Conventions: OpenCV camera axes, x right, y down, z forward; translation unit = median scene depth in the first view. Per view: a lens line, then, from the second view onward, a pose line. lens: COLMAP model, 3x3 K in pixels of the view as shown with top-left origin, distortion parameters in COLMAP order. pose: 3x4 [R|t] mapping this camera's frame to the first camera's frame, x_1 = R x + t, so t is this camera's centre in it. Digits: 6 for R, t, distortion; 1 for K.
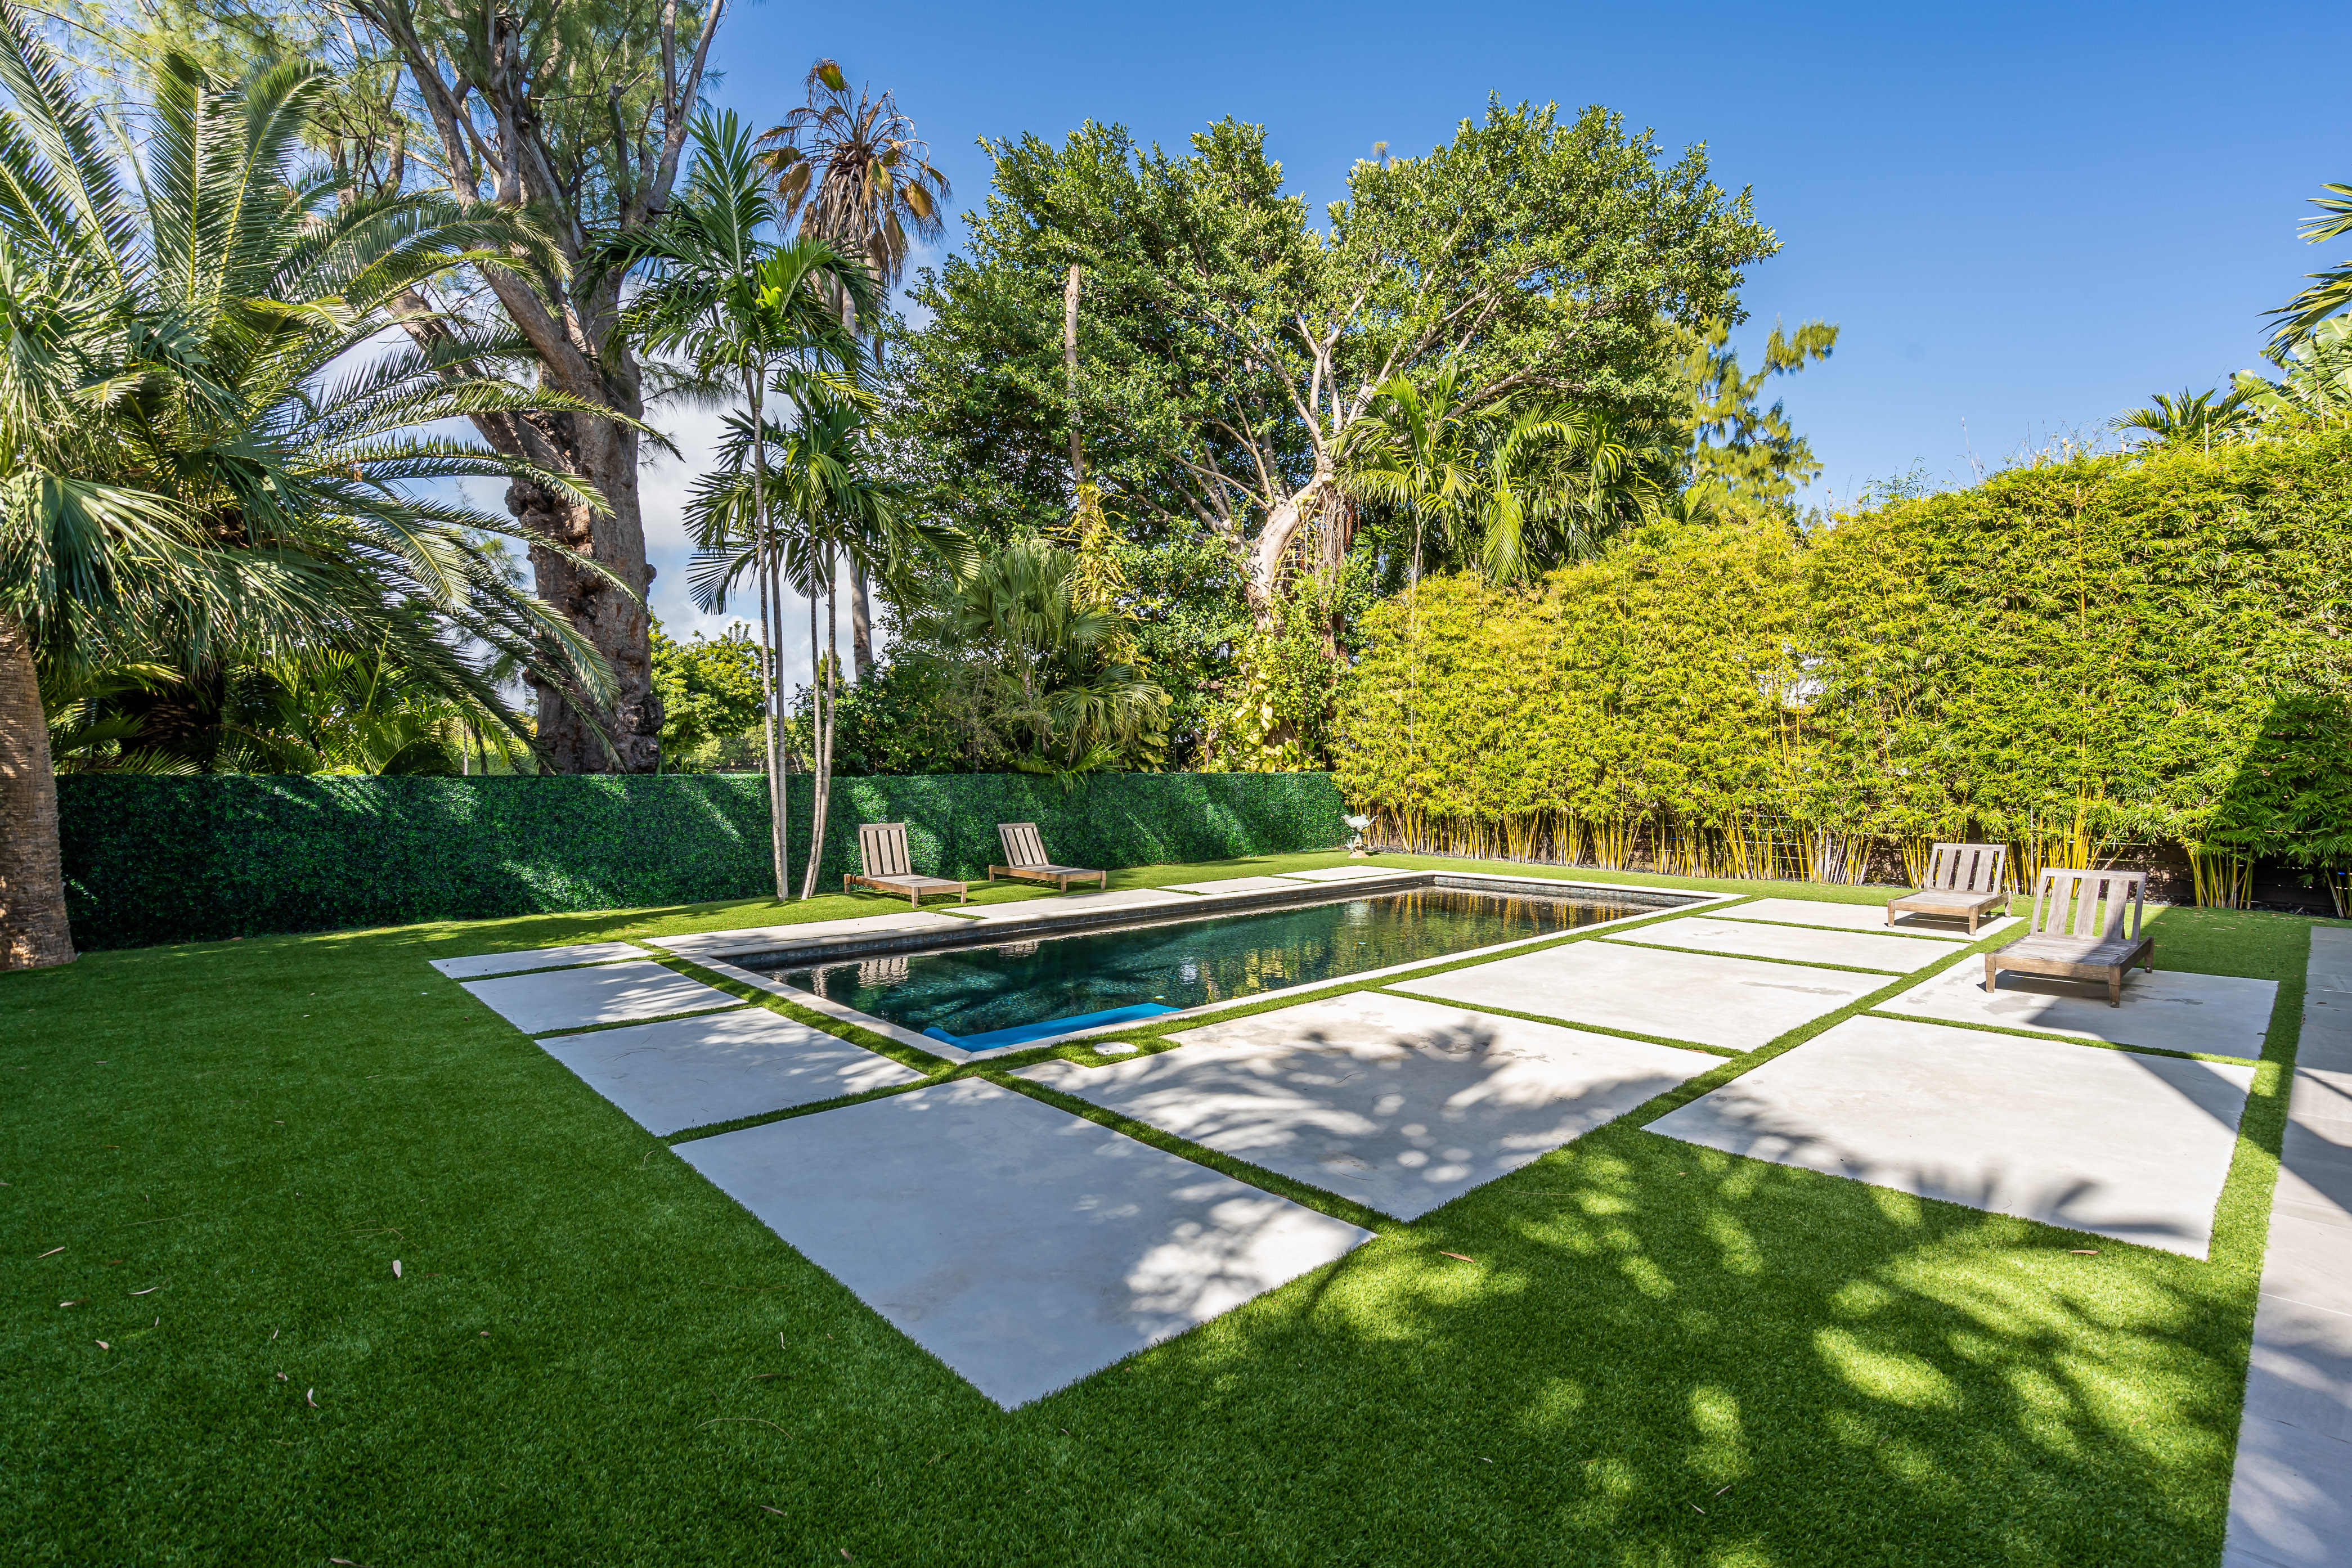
lens RADIAL K [[1073.8, 0, 1170.5], [0, 1073.8, 765.5], [0, 0, 1]] dist [0.000942, 0.000059]
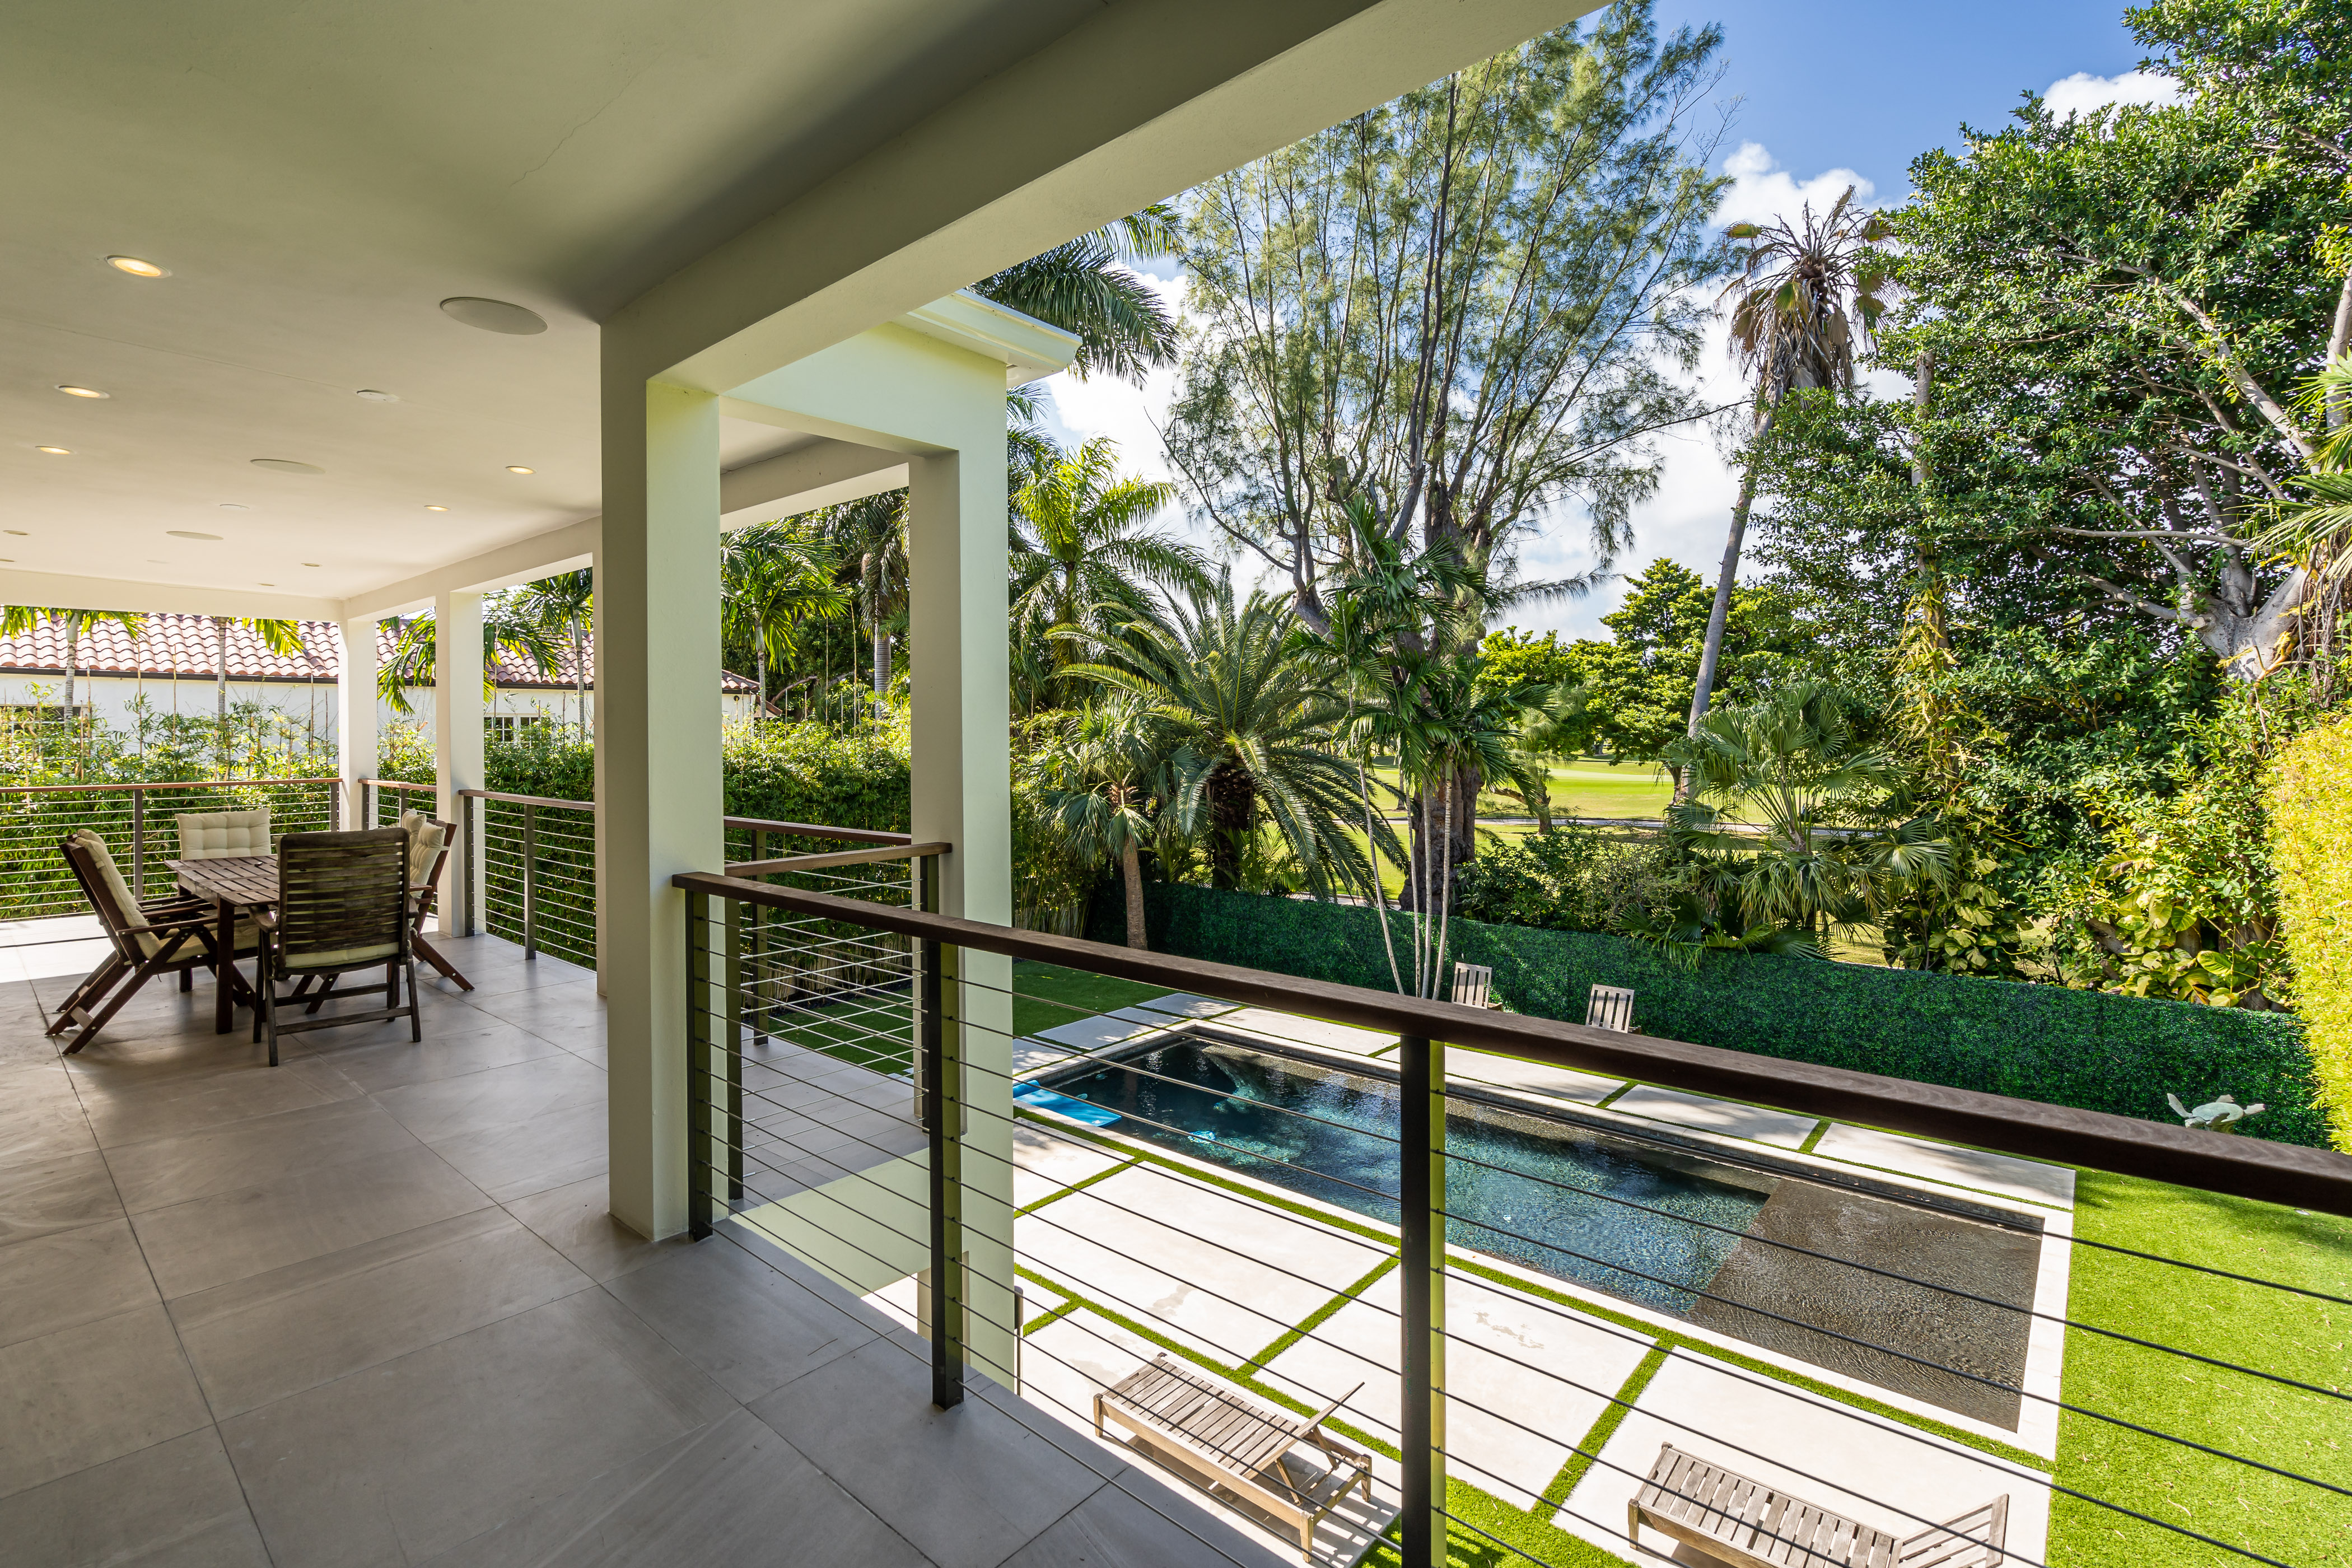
lens RADIAL K [[1073.8, 0, 1159.3], [0, 1073.8, 737.7], [0, 0, 1]] dist [0.000942, 0.000059]
pose [[0.110666, 0.017295, -0.993707, 0.865290], [0.017686, 0.999656, 0.019368, -0.223354], [0.993700, -0.019718, 0.110322, 0.417134]]
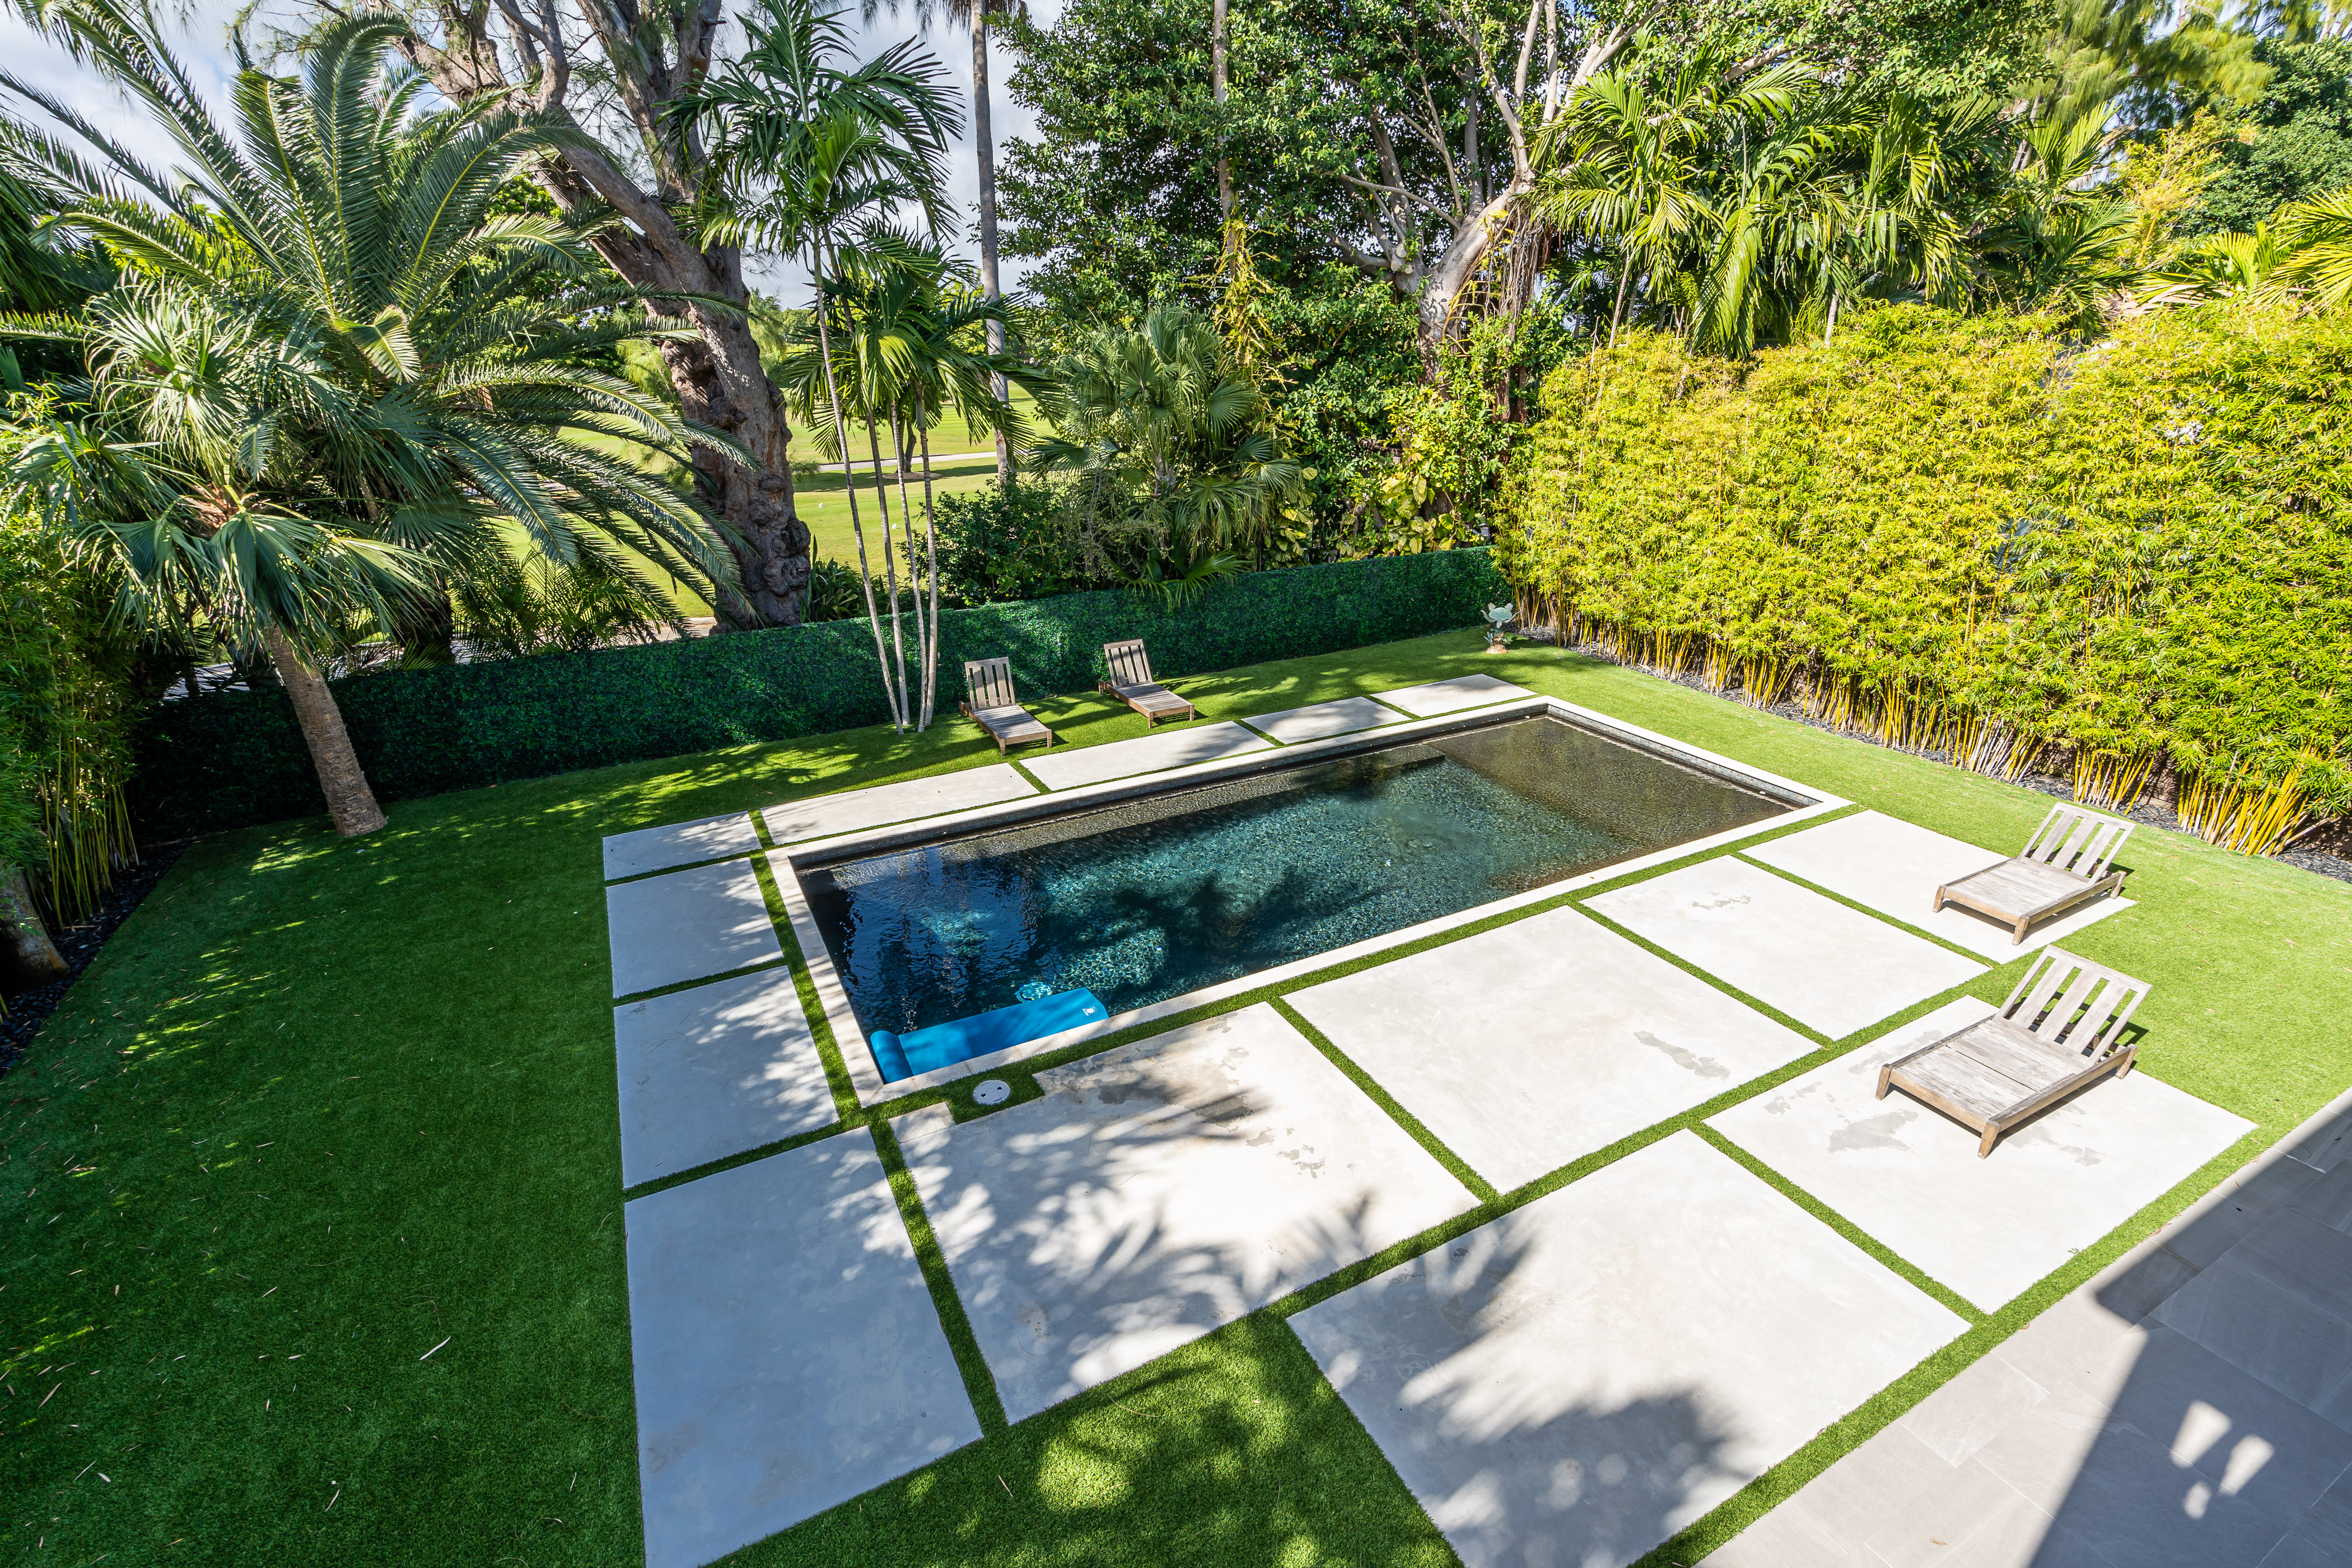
lens RADIAL K [[1073.8, 0, 1166.0], [0, 1073.8, 767.7], [0, 0, 1]] dist [0.000942, 0.000059]
pose [[0.965414, 0.088609, -0.245200, 0.163182], [0.008456, 0.929337, 0.369135, -0.215455], [0.260583, -0.358441, 0.896447, 0.020487]]
